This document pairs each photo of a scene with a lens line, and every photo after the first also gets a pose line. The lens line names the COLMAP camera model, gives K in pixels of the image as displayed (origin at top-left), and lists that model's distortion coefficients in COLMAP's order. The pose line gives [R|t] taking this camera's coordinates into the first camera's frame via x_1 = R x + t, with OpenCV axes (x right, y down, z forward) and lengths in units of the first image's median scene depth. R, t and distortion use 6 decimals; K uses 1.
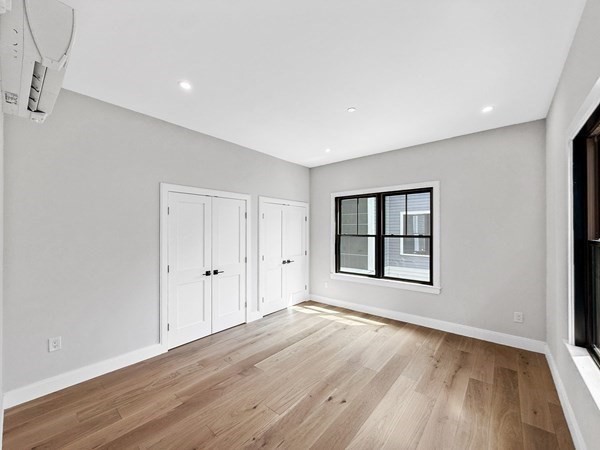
lens RADIAL K [[246.5, 0, 303.7], [0, 246.5, 228.3], [0, 0, 1]] dist [-0.002704, -0.000127]
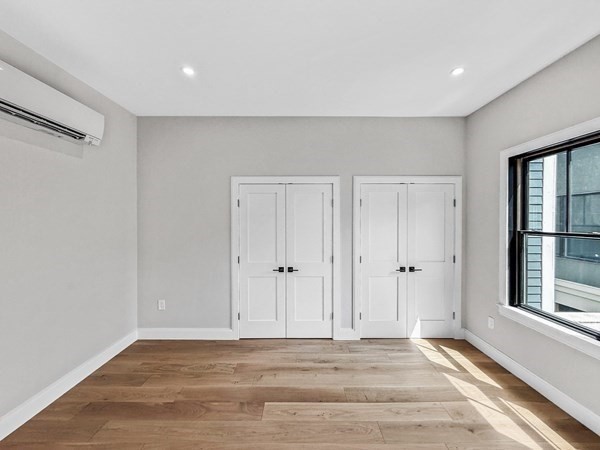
lens RADIAL K [[241.9, 0, 300.0], [0, 241.9, 225.0], [0, 0, 1]] dist [0.000839, 0.000128]
pose [[0.631757, 0.010895, -0.775090, 0.336370], [0.007549, 0.999767, 0.020207, 0.000379], [0.775130, -0.018617, 0.631527, 0.487481]]
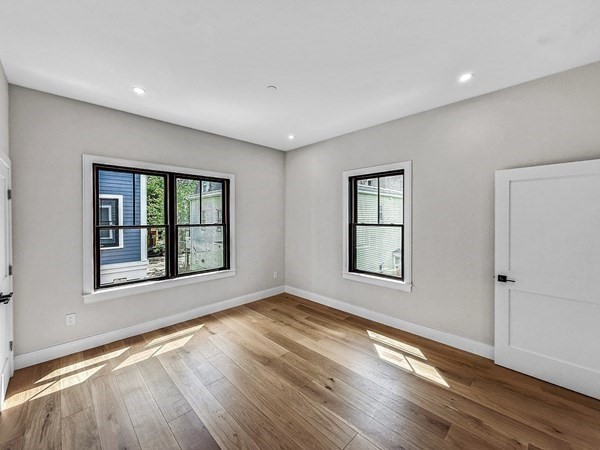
lens RADIAL K [[237.9, 0, 298.0], [0, 237.9, 220.8], [0, 0, 1]] dist [-0.000008, 0.000042]
pose [[0.107422, -0.013372, 0.994124, -0.537479], [-0.009961, 0.999845, 0.014525, -0.002326], [-0.994164, -0.011463, 0.107272, 0.636834]]
